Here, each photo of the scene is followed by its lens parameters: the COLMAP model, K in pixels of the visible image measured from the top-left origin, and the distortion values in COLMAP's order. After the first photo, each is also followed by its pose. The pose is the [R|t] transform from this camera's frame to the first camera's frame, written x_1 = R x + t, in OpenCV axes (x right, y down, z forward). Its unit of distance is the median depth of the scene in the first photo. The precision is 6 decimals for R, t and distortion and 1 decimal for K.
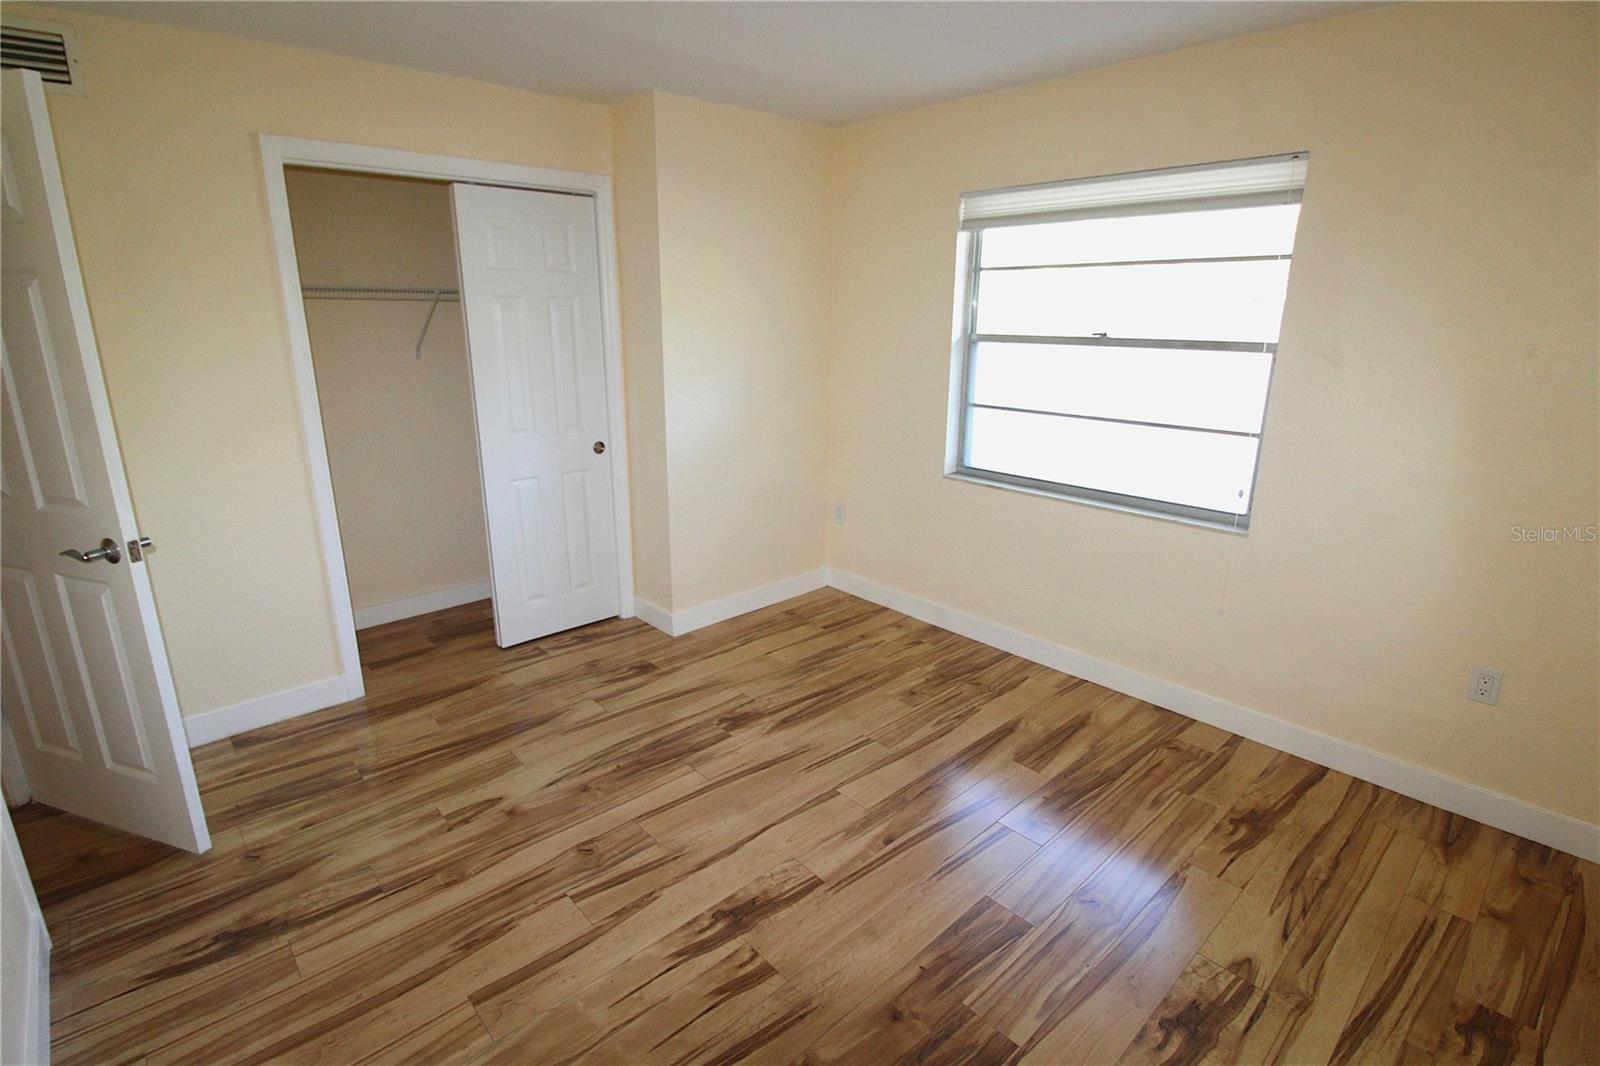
lens RADIAL K [[790.4, 0, 796.1], [0, 790.4, 529.2], [0, 0, 1]] dist [-0.002607, -0.002310]
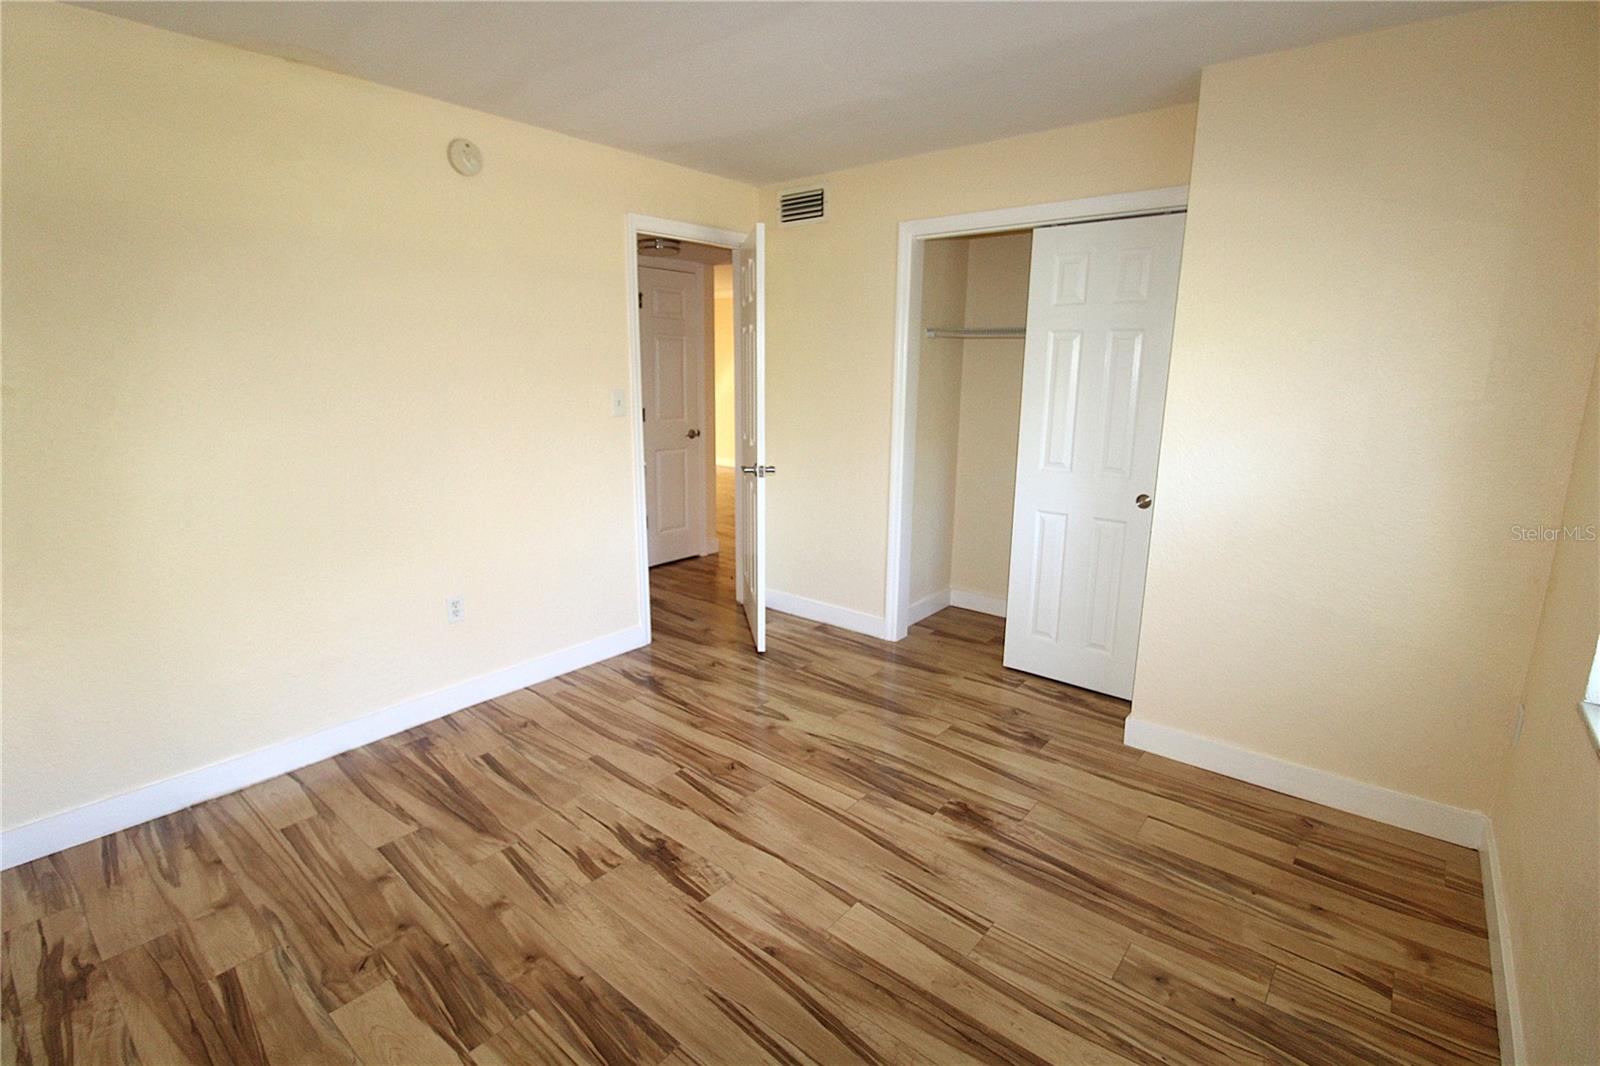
lens RADIAL K [[771.4, 0, 792.3], [0, 771.4, 532.0], [0, 0, 1]] dist [-0.004404, -0.005207]
pose [[0.104207, 0.207181, -0.972737, 0.689232], [-0.274515, 0.946058, 0.172091, -0.143609], [0.955920, 0.249098, 0.155460, 0.659910]]
